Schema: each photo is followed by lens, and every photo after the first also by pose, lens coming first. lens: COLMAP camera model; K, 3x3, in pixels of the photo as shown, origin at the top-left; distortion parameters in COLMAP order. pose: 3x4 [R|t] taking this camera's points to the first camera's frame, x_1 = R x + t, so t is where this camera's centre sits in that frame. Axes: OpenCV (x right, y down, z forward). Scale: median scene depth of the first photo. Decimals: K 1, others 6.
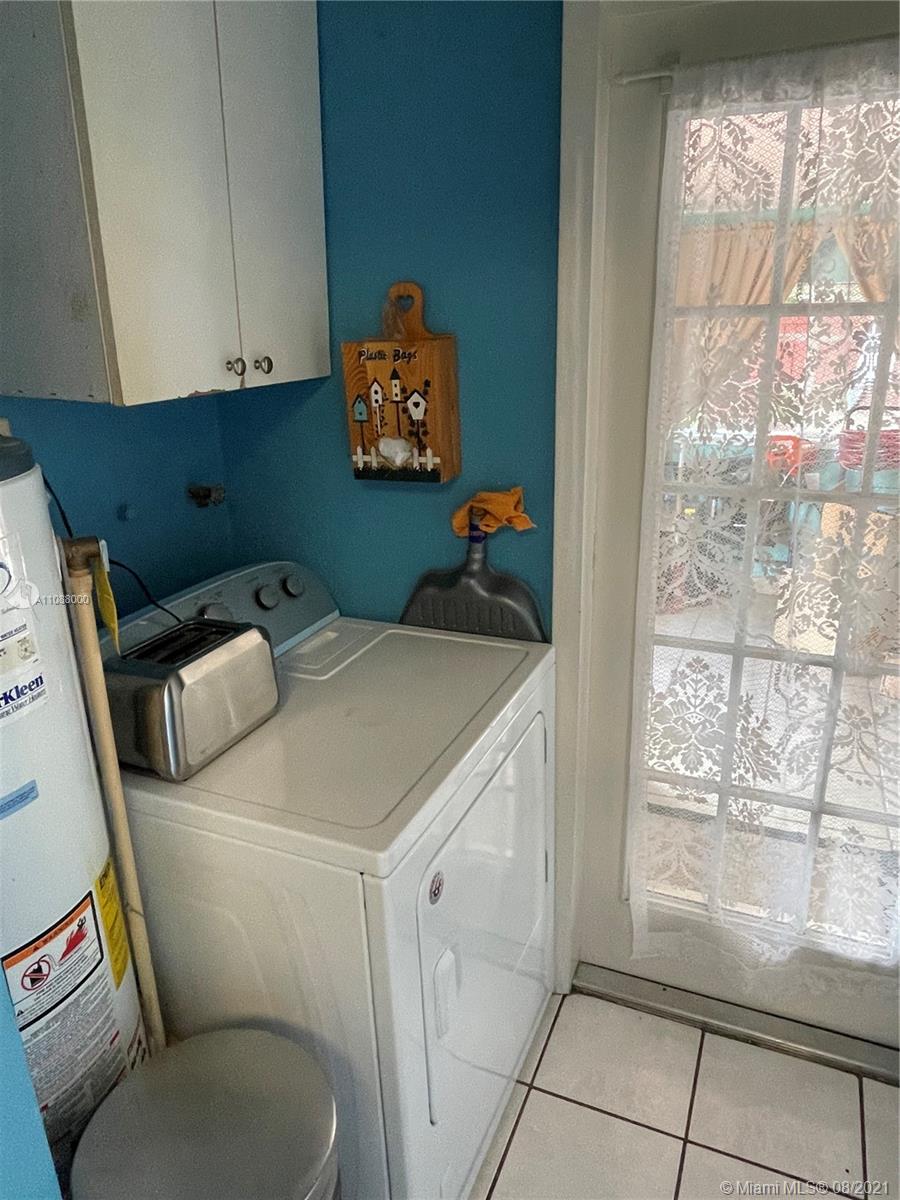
lens RADIAL K [[815.6, 0, 450.8], [0, 815.6, 599.7], [0, 0, 1]] dist [0.002390, -0.000515]
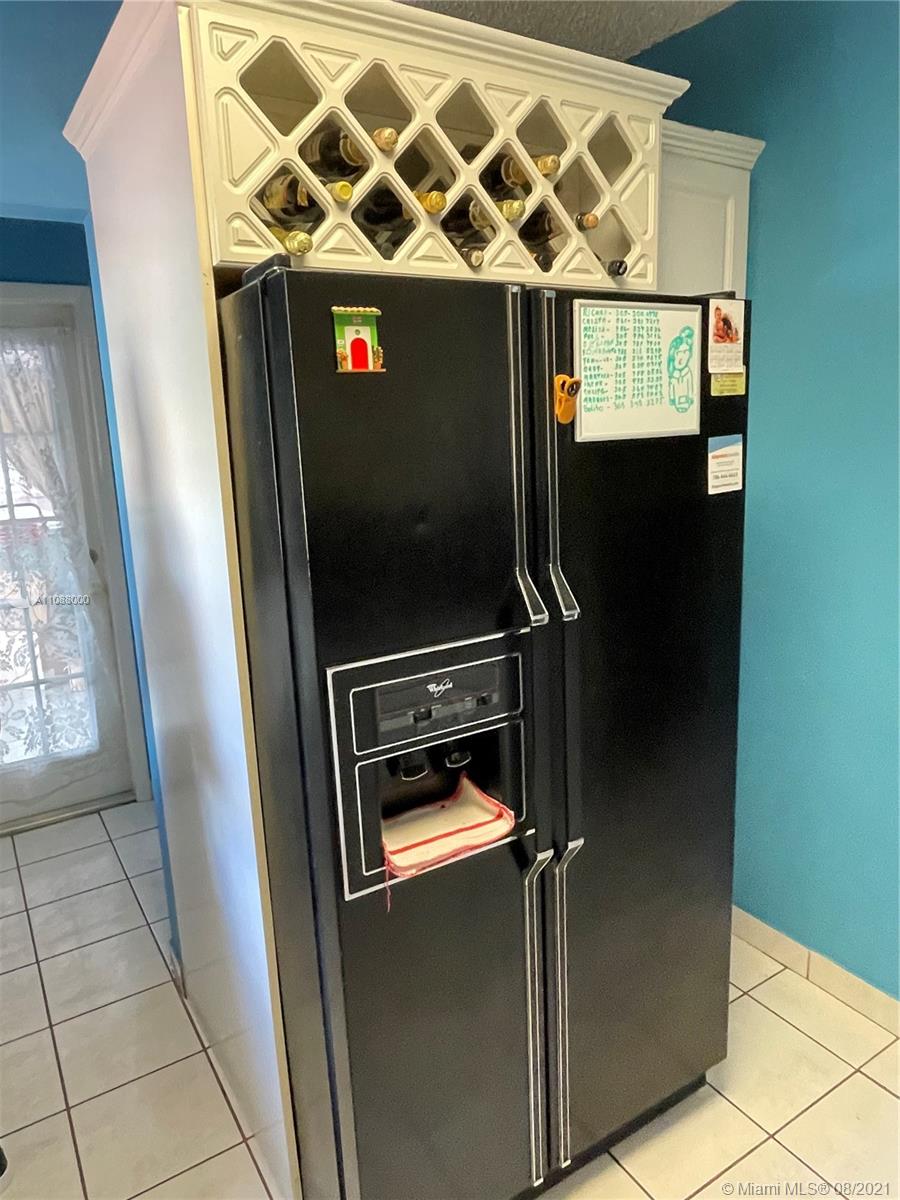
lens RADIAL K [[815.6, 0, 451.5], [0, 815.6, 597.0], [0, 0, 1]] dist [0.002390, -0.000515]
pose [[0.561163, -0.174494, 0.809103, -0.547075], [0.290367, 0.956902, 0.004982, 0.349083], [-0.775102, 0.232142, 0.587645, -0.979934]]
